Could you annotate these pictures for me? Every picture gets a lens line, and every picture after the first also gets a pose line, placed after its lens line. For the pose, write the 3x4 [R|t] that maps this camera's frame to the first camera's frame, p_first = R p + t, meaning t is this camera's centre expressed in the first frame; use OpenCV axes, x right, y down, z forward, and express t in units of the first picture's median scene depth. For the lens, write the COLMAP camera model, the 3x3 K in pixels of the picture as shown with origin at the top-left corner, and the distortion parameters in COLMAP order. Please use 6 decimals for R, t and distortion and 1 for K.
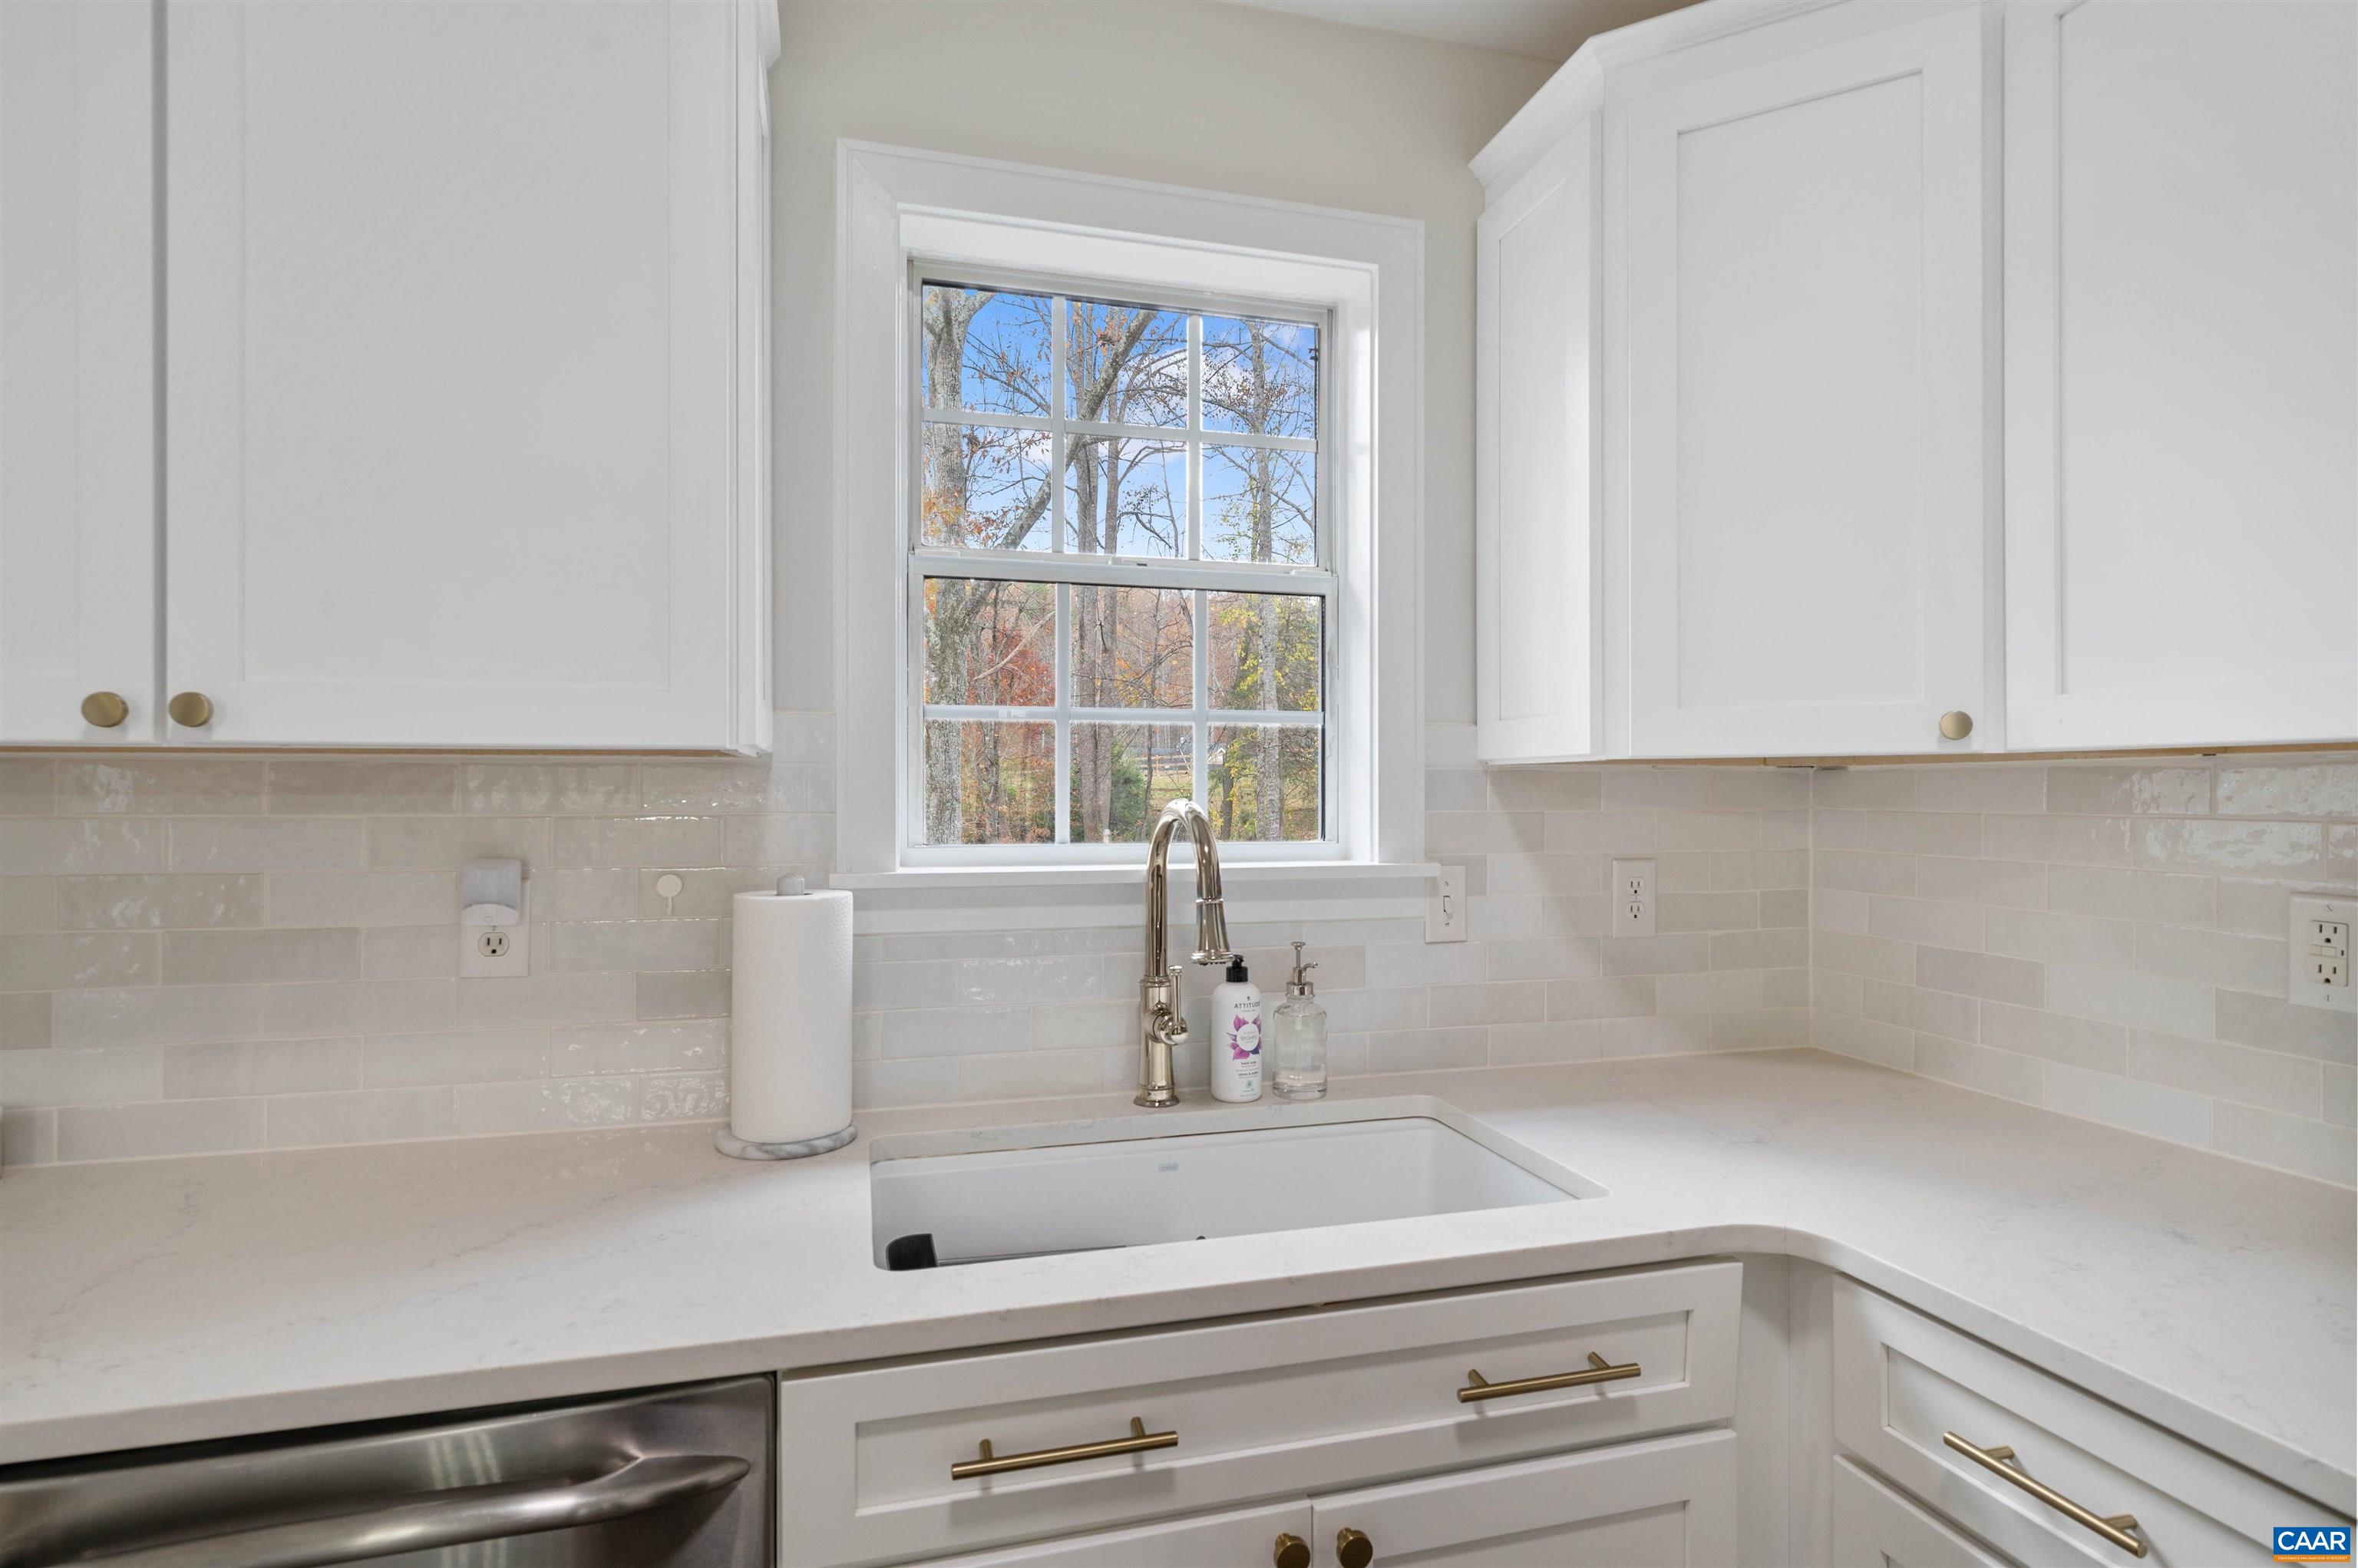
lens RADIAL K [[1174.3, 0, 1182.6], [0, 1174.3, 790.7], [0, 0, 1]] dist [-0.001246, -0.000891]
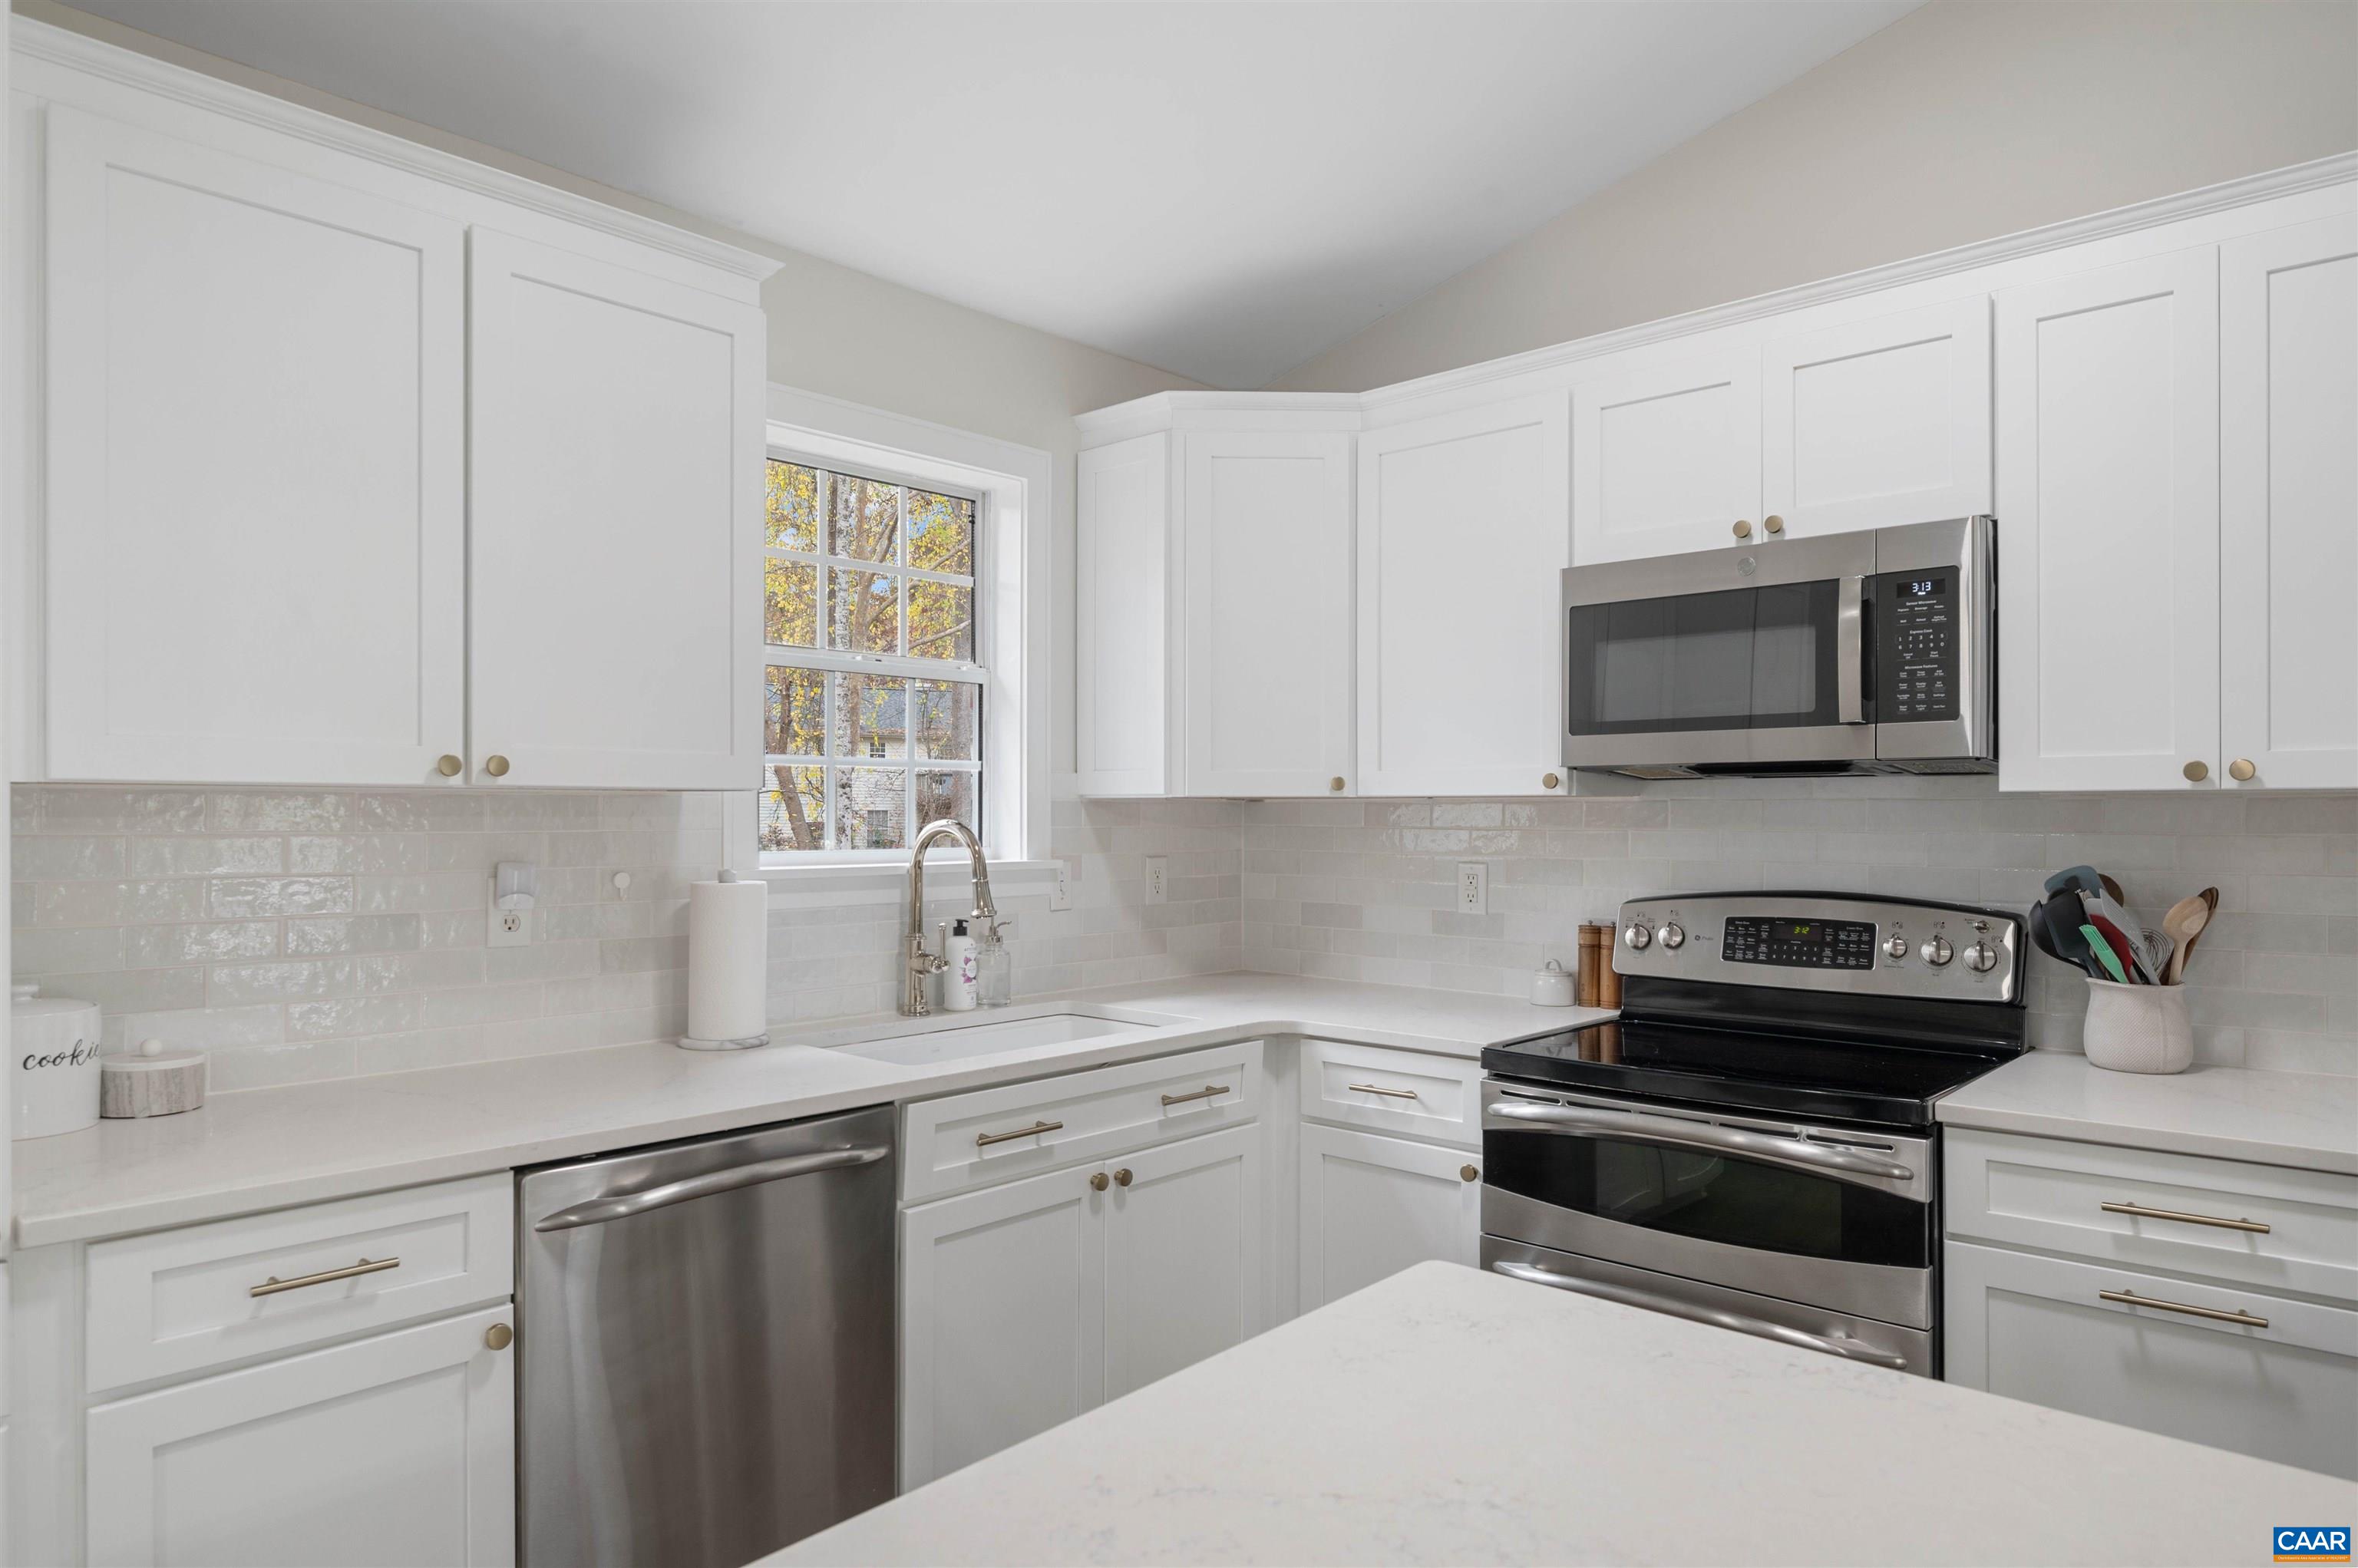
lens RADIAL K [[1436.3, 0, 1177.0], [0, 1436.3, 803.3], [0, 0, 1]] dist [0.001301, 0.000429]
pose [[0.846936, 0.005418, 0.531667, -0.774939], [-0.004136, 0.999985, -0.003601, -0.009671], [-0.531678, 0.000851, 0.846946, -0.831064]]
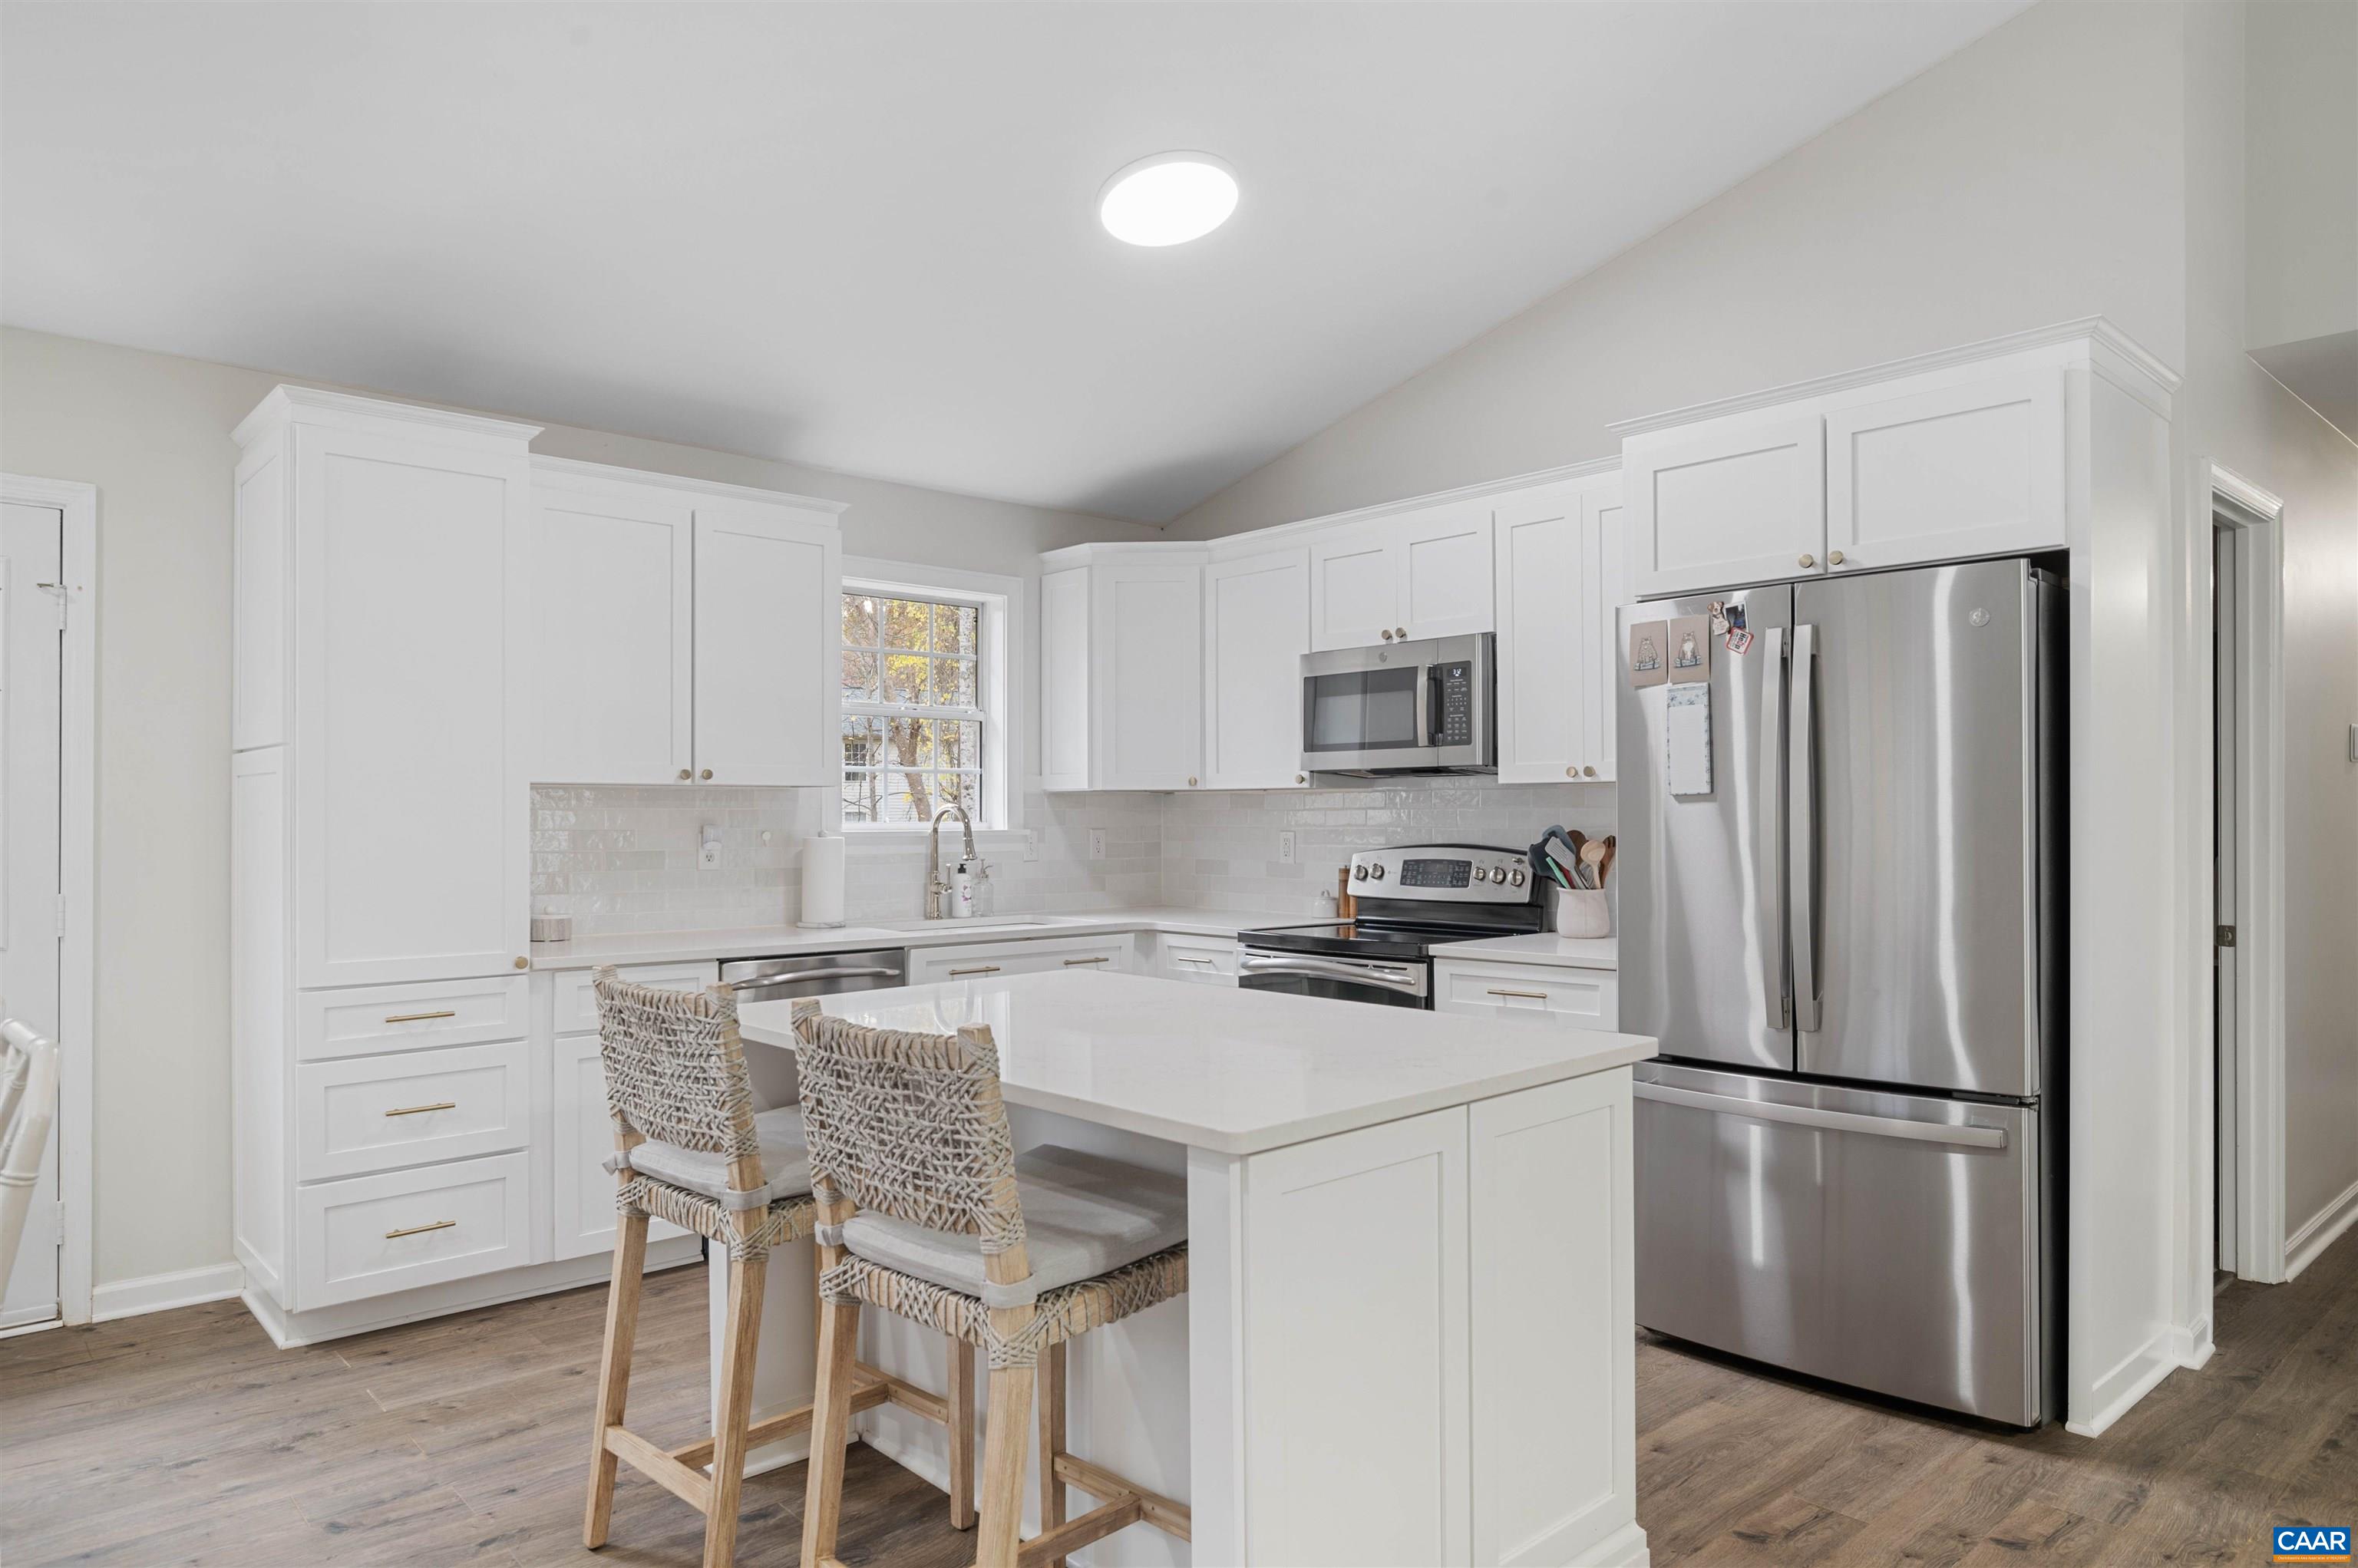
lens RADIAL K [[1474.0, 0, 1179.0], [0, 1474.0, 784.0], [0, 0, 1]] dist [0.000842, 0.000098]
pose [[0.893821, 0.008453, 0.448345, -1.063302], [-0.000763, 0.999850, -0.017329, 0.020151], [-0.448424, 0.015147, 0.893693, -2.310775]]
